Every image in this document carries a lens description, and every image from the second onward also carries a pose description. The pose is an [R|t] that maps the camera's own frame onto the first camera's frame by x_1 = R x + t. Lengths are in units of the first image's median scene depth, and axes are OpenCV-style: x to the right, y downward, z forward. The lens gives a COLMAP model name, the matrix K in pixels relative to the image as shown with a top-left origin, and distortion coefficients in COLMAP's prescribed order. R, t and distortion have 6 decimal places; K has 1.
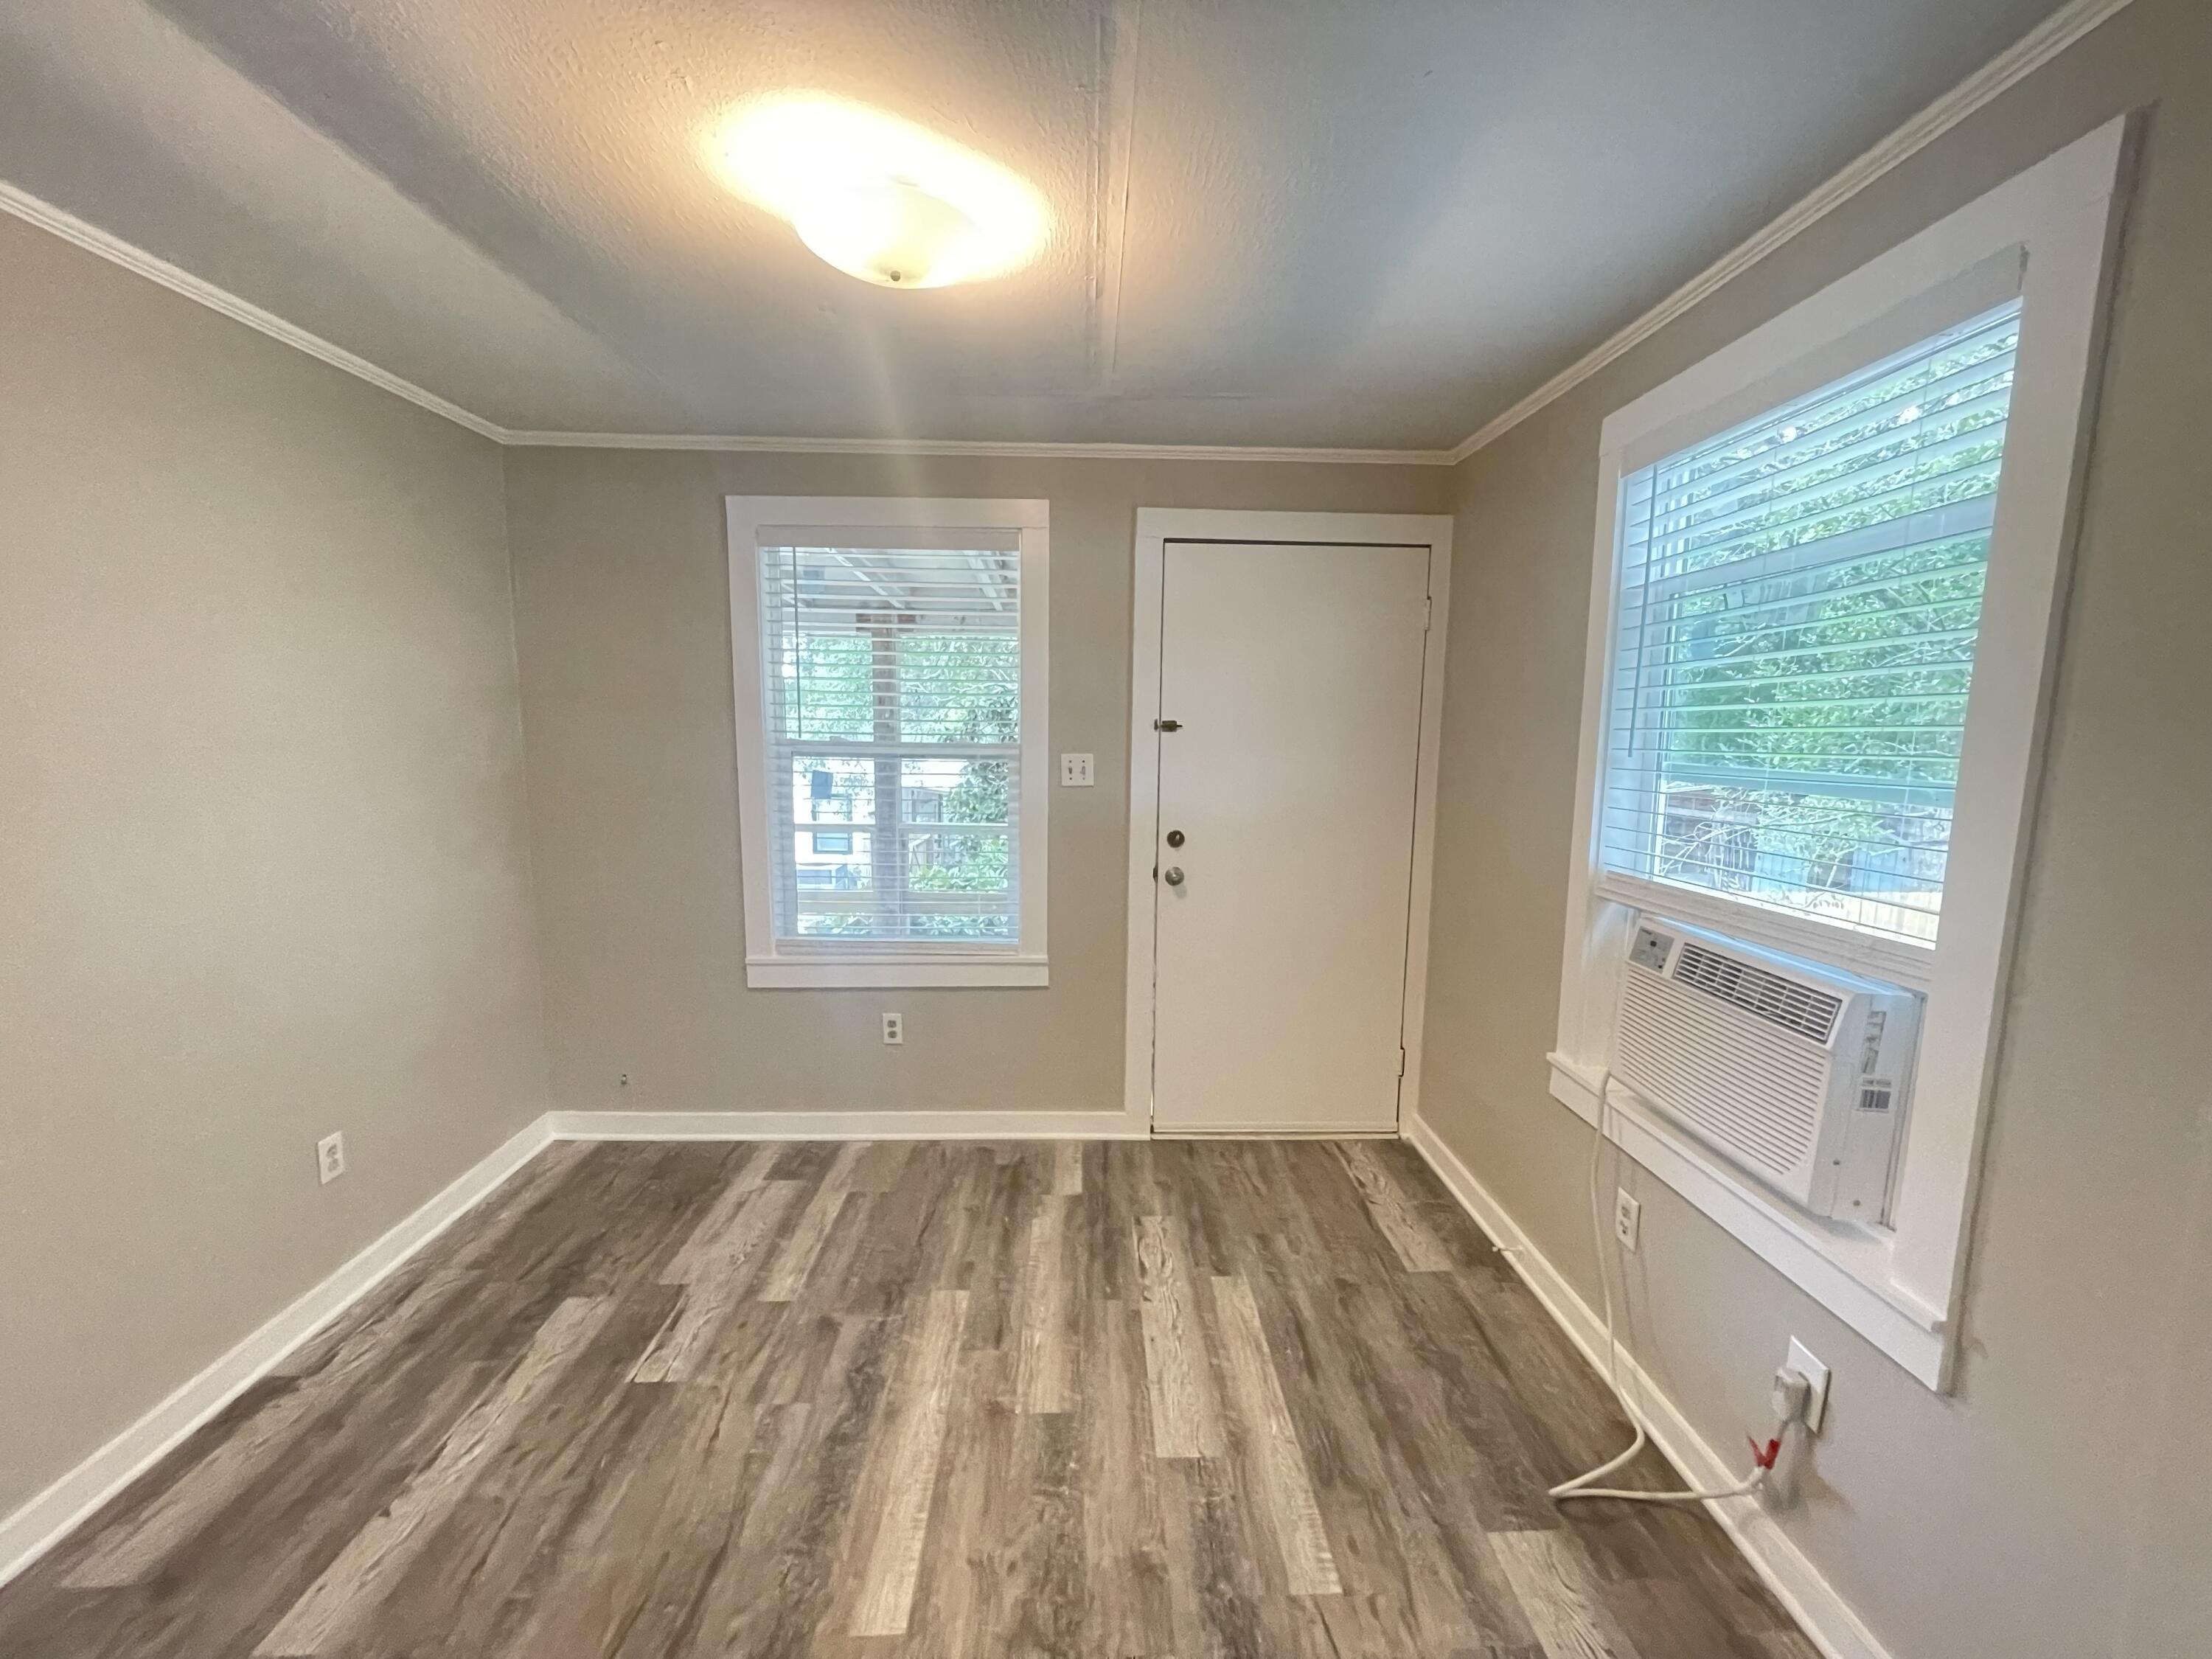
lens RADIAL K [[895.9, 0, 1105.7], [0, 895.9, 841.1], [0, 0, 1]] dist [0.002156, 0.000399]
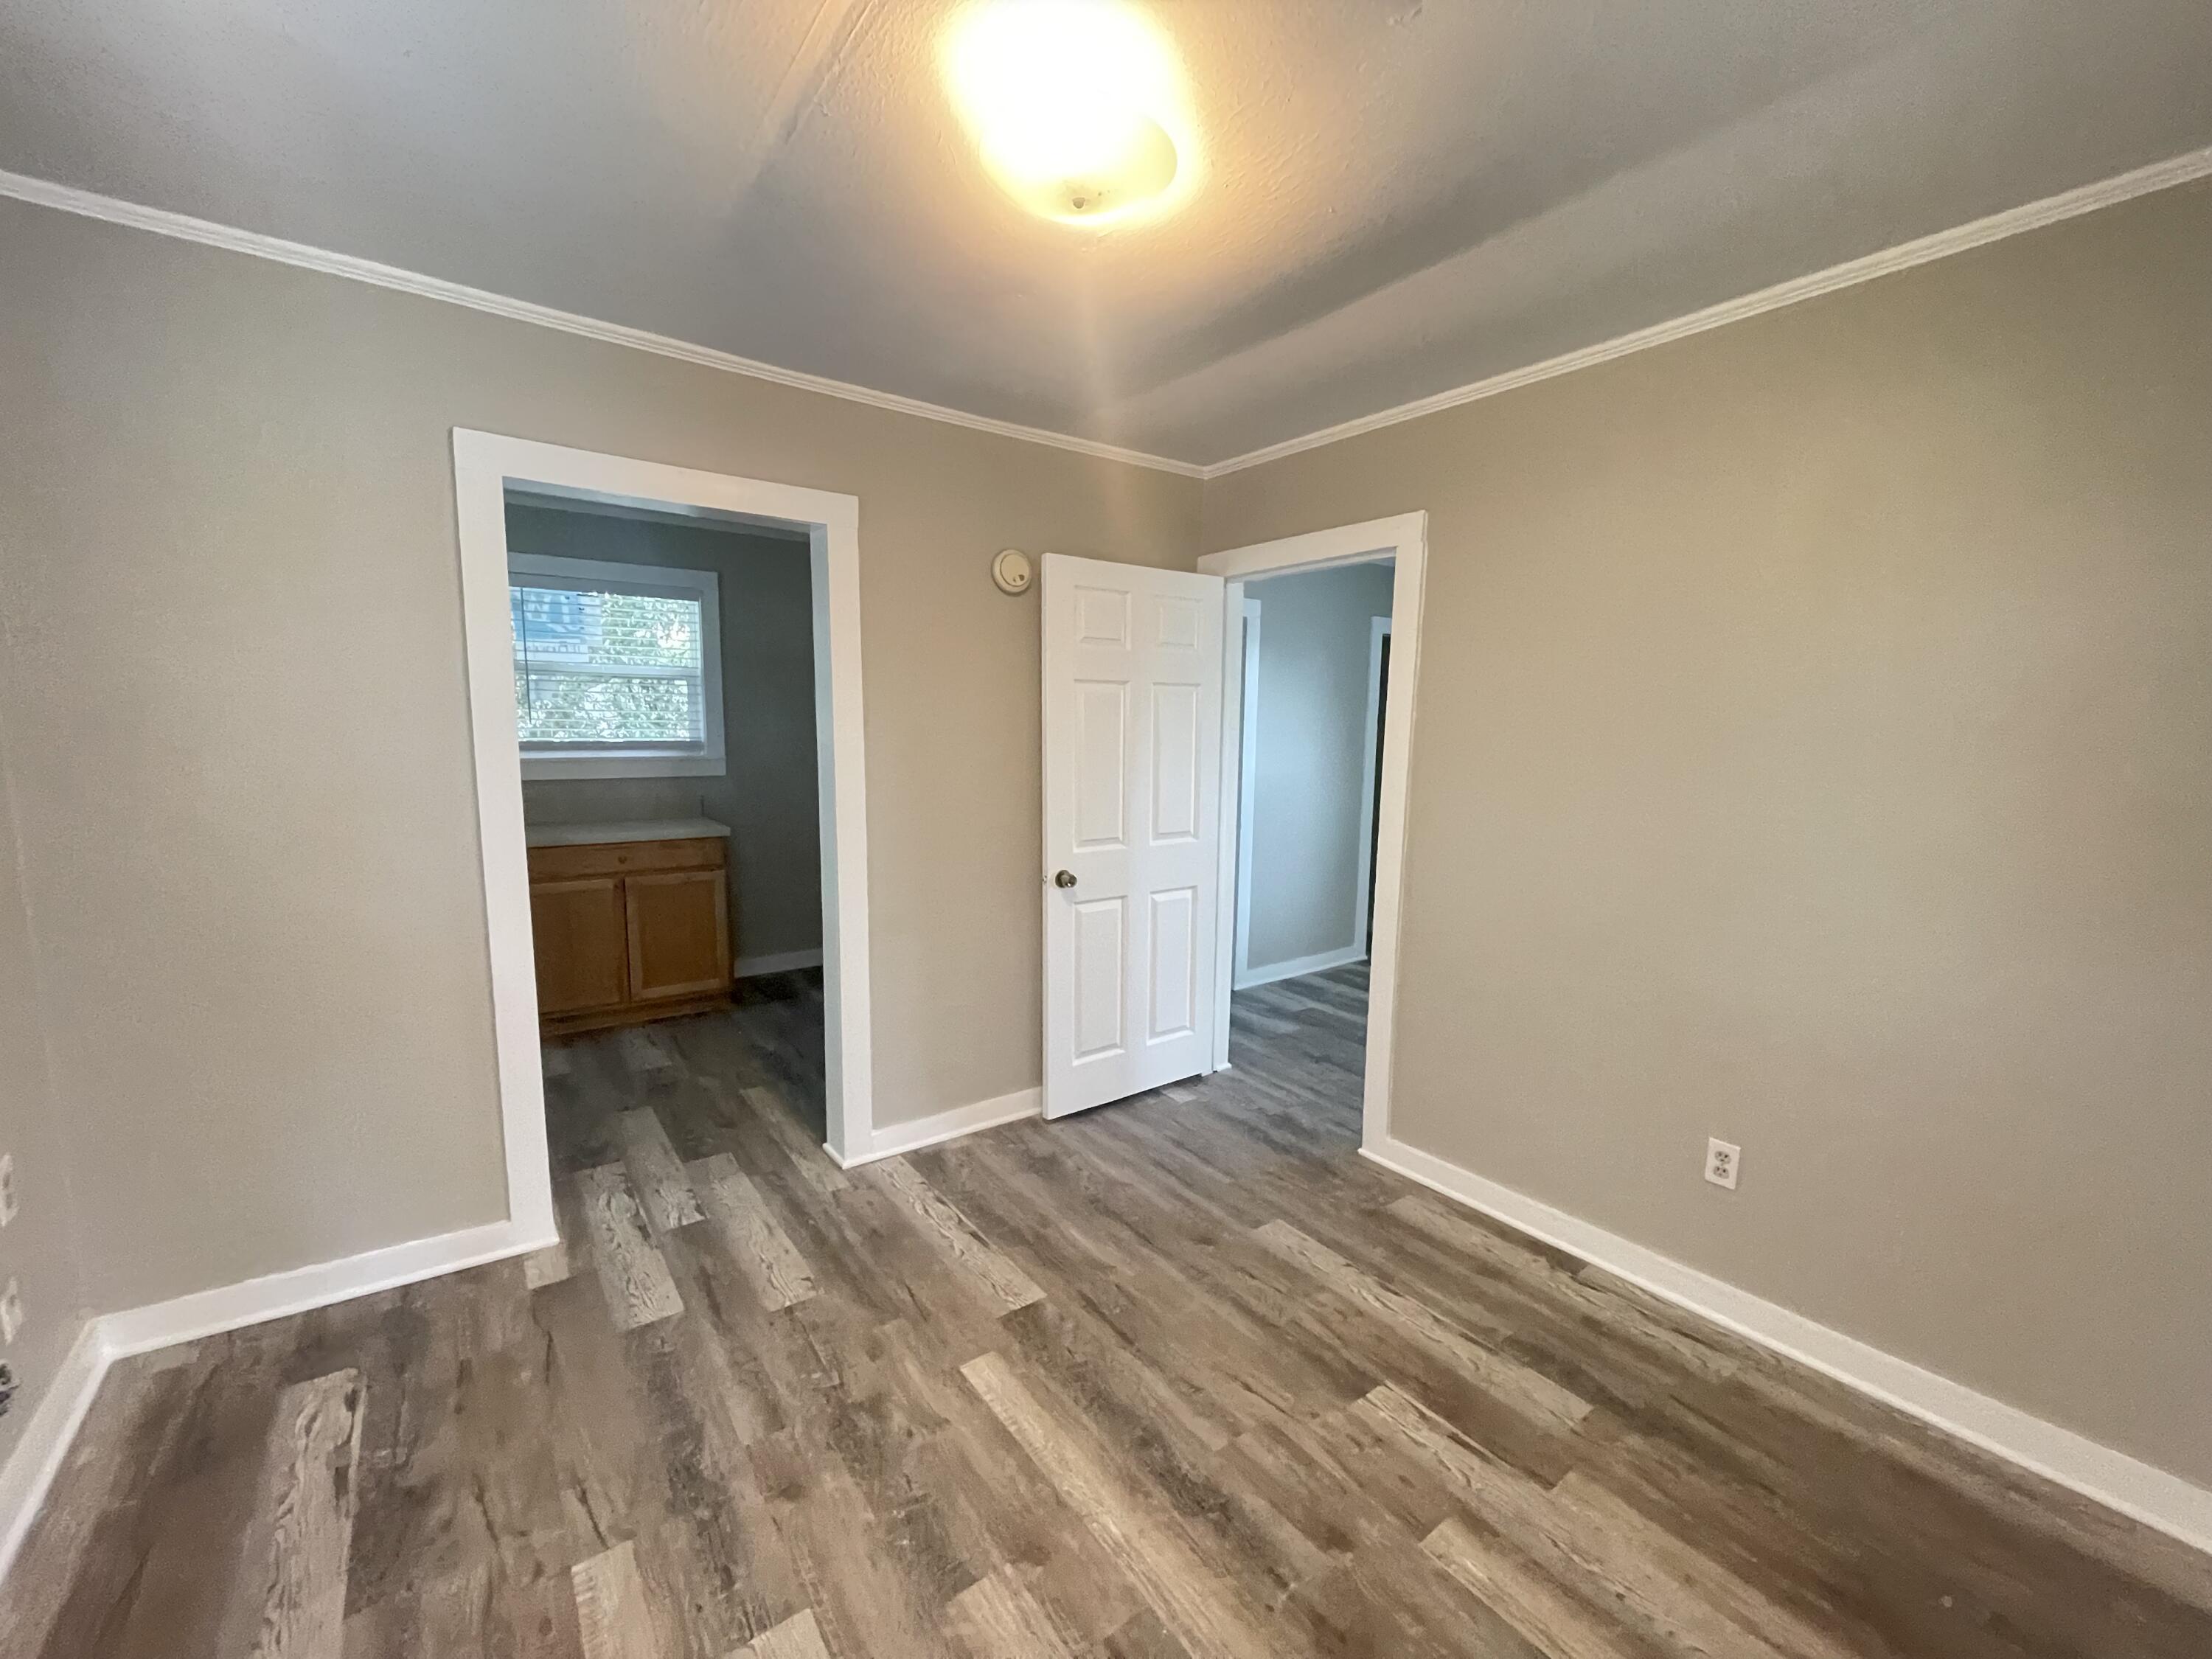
lens RADIAL K [[895.9, 0, 1105.7], [0, 895.9, 841.1], [0, 0, 1]] dist [0.002156, 0.000399]
pose [[-0.821287, 0.046787, -0.568593, 0.246355], [-0.102539, 0.968297, 0.227787, -0.156187], [0.561225, 0.245382, -0.790452, 1.529631]]
